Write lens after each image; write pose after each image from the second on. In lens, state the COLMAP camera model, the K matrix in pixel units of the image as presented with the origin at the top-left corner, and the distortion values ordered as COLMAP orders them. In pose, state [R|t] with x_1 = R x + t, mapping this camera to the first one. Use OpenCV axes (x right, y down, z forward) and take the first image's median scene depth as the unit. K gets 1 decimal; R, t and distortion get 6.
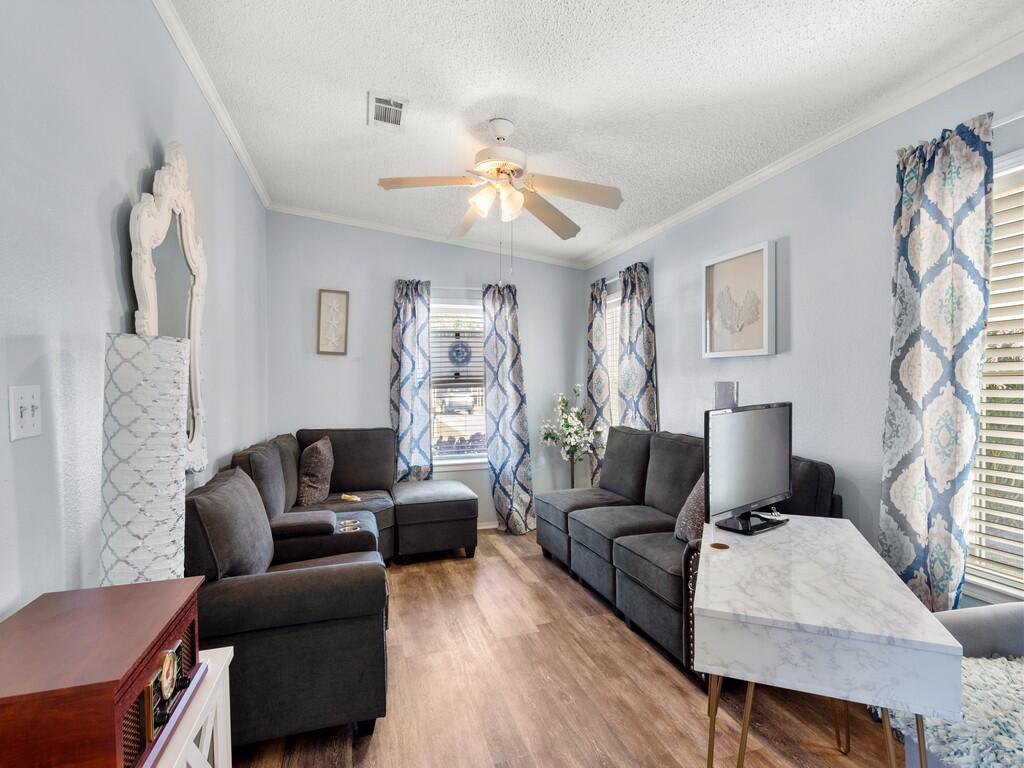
lens RADIAL K [[517.9, 0, 504.5], [0, 517.9, 380.4], [0, 0, 1]] dist [0.001146, -0.000154]
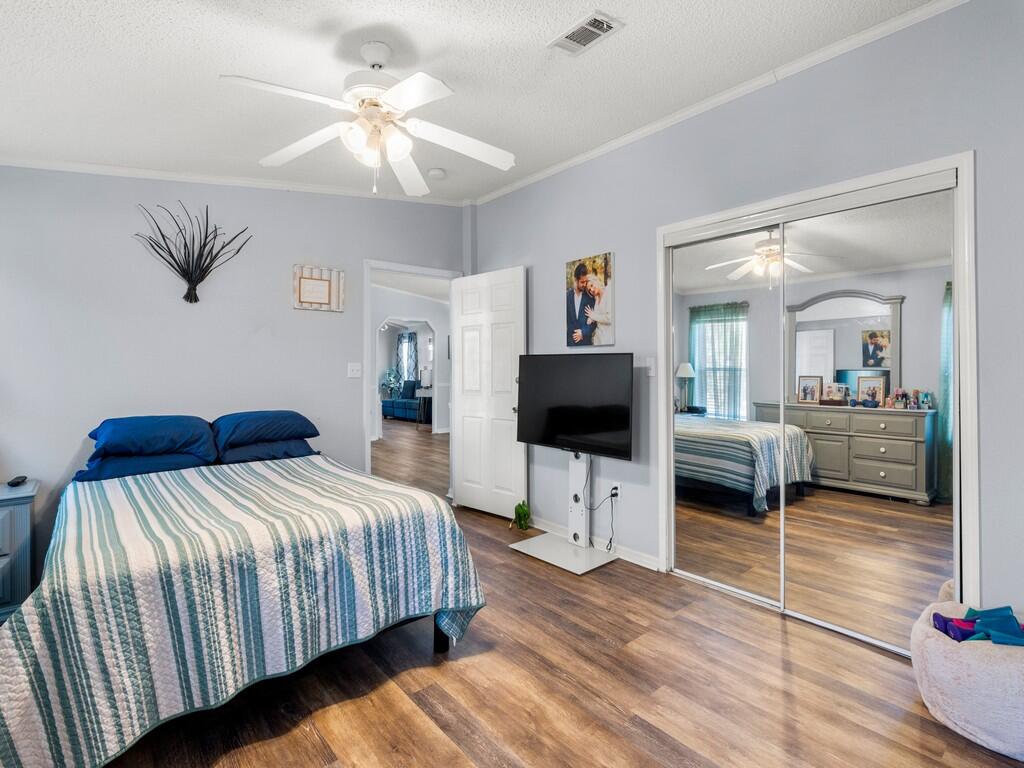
lens RADIAL K [[484.6, 0, 505.6], [0, 484.6, 376.7], [0, 0, 1]] dist [0.002935, -0.000048]
pose [[0.911943, 0.002812, 0.410308, -0.444633], [-0.009513, 0.999853, 0.014292, 0.015442], [-0.410207, -0.016936, 0.911835, -1.947872]]
